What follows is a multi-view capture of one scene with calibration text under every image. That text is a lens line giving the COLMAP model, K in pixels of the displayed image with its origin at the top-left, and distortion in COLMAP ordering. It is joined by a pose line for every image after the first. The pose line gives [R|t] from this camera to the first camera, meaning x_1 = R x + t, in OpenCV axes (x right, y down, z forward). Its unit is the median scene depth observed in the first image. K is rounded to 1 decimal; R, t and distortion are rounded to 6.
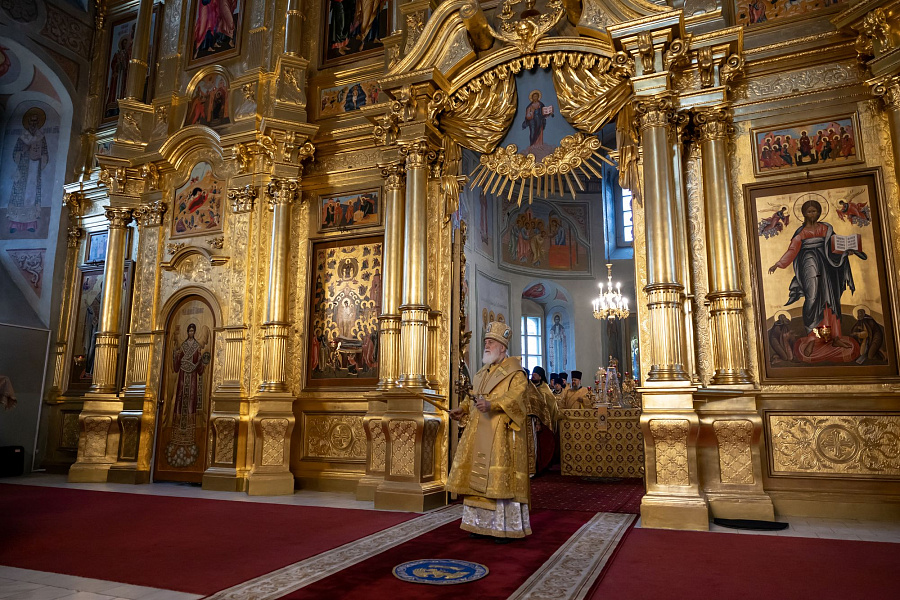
lens RADIAL K [[613.5, 0, 449.4], [0, 613.5, 298.0], [0, 0, 1]] dist [-0.025472, 0.005584]
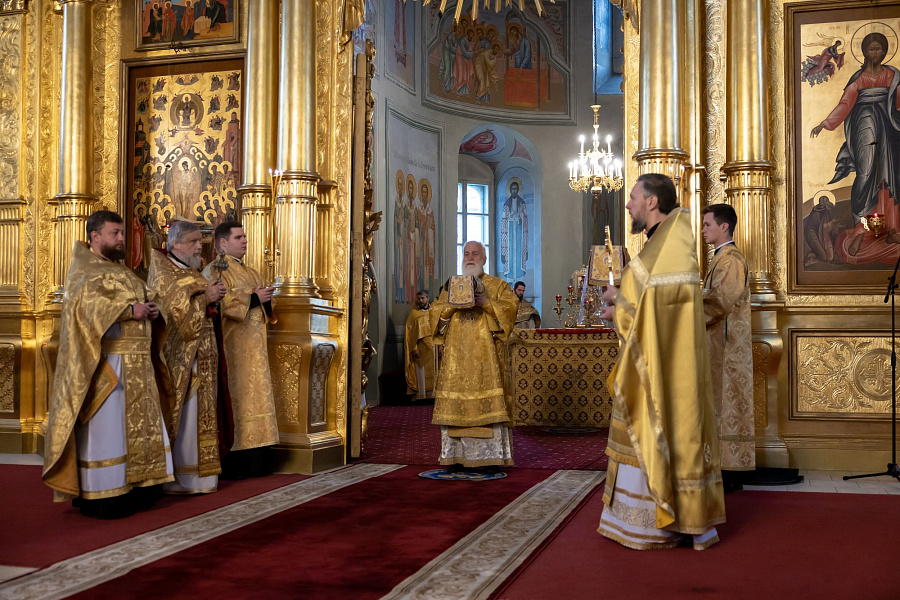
lens RADIAL K [[1038.8, 0, 454.3], [0, 1038.8, 304.8], [0, 0, 1]] dist [-0.052386, 0.006270]
pose [[0.993538, 0.000908, 0.113500, -0.012706], [-0.018328, 0.988129, 0.152528, -0.018325], [-0.112014, -0.153622, 0.981760, -0.115591]]
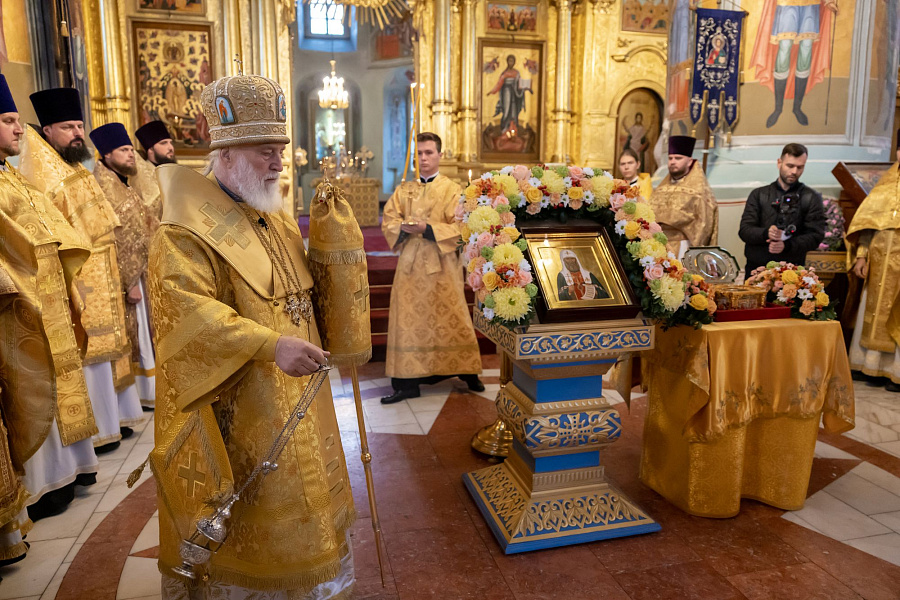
lens RADIAL K [[627.5, 0, 450.0], [0, 627.5, 300.0], [0, 0, 1]] dist [-0.006310, -0.001029]
pose [[0.803648, -0.102575, 0.586198, -0.514078], [-0.106670, 0.944251, 0.311467, -0.031050], [-0.585467, -0.312840, 0.747904, -0.342683]]
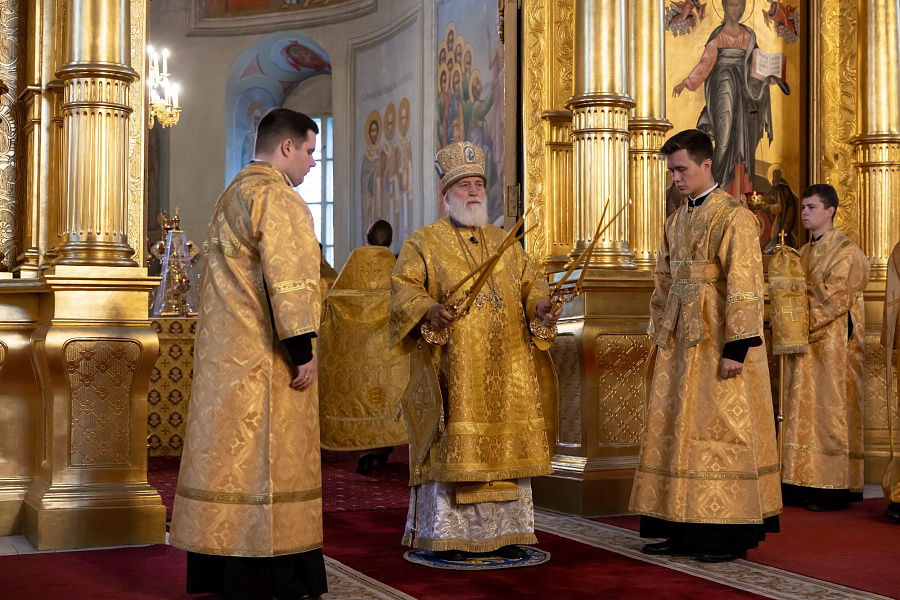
lens RADIAL K [[1389.0, 0, 450.0], [0, 1389.0, 300.0], [0, 0, 1]] dist [-0.037431, -0.008017]
pose [[0.696656, 0.011824, 0.717308, -0.485396], [-0.128870, 0.985663, 0.108911, 0.029968], [-0.705736, -0.168313, 0.688192, 0.145802]]
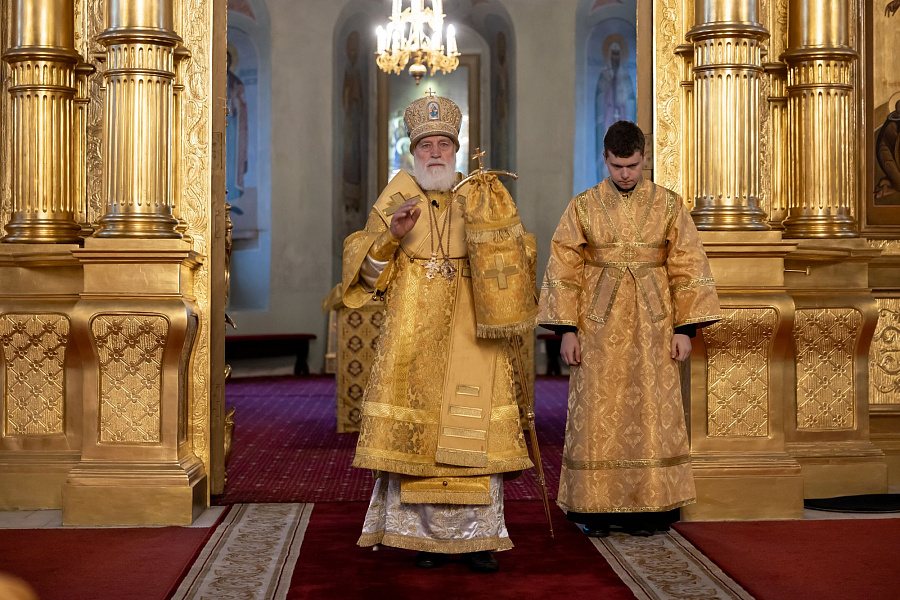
lens RADIAL K [[1581.0, 0, 449.0], [0, 1581.0, 291.7], [0, 0, 1]] dist [-0.046712, -0.068304]
pose [[0.908891, -0.007100, 0.416973, -0.263647], [-0.071576, 0.982363, 0.172744, -0.011832], [-0.410845, -0.186851, 0.892352, -0.025507]]
